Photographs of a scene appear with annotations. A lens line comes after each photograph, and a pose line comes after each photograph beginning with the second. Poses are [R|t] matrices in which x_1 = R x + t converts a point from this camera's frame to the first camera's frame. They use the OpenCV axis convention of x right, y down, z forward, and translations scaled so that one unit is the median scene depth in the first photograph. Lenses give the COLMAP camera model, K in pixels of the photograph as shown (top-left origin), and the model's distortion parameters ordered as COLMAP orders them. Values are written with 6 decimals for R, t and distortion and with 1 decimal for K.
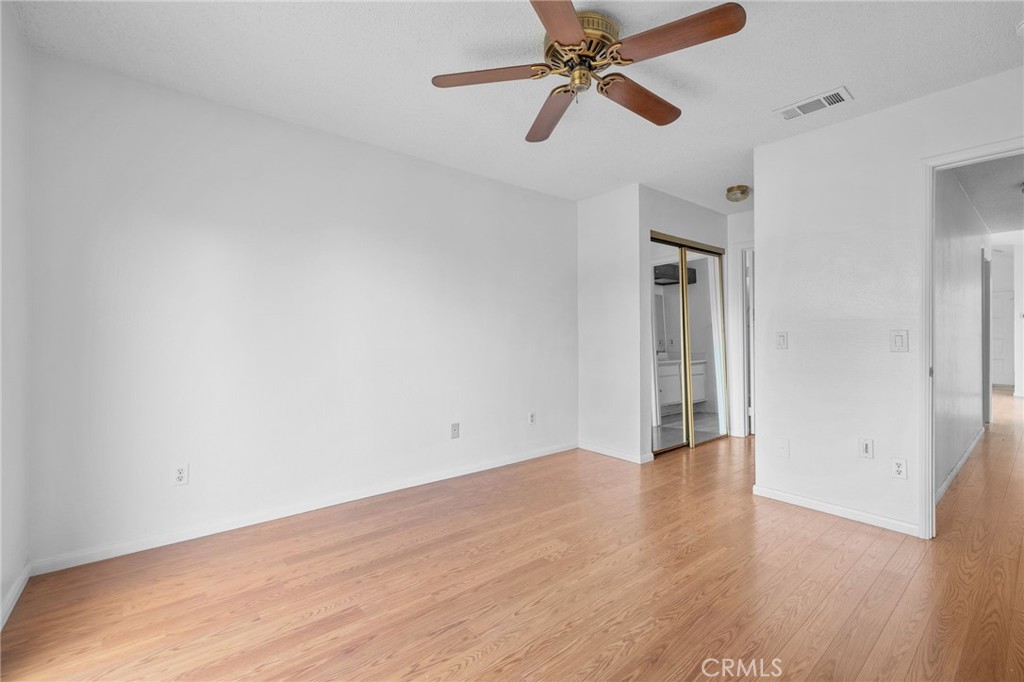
lens RADIAL K [[443.3, 0, 516.6], [0, 443.3, 340.6], [0, 0, 1]] dist [0.001769, -0.000188]
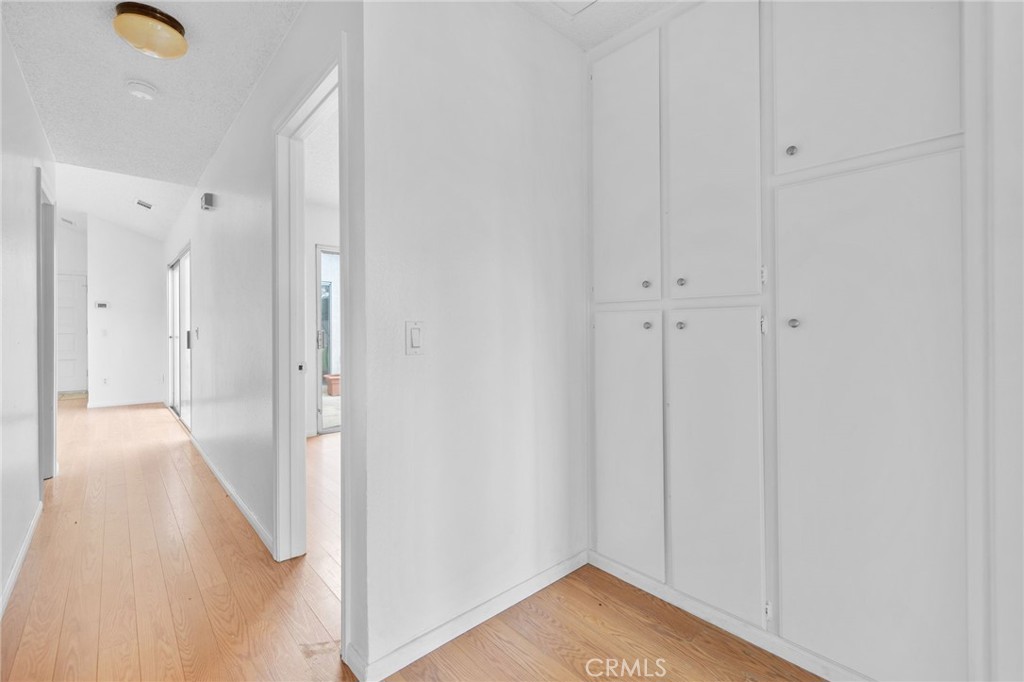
lens RADIAL K [[443.3, 0, 516.6], [0, 443.3, 340.6], [0, 0, 1]] dist [0.001769, -0.000188]
pose [[-0.056206, 0.005538, 0.998404, 0.467957], [0.014028, 0.999890, -0.004757, 0.041756], [-0.998321, 0.013738, -0.056278, 0.441239]]
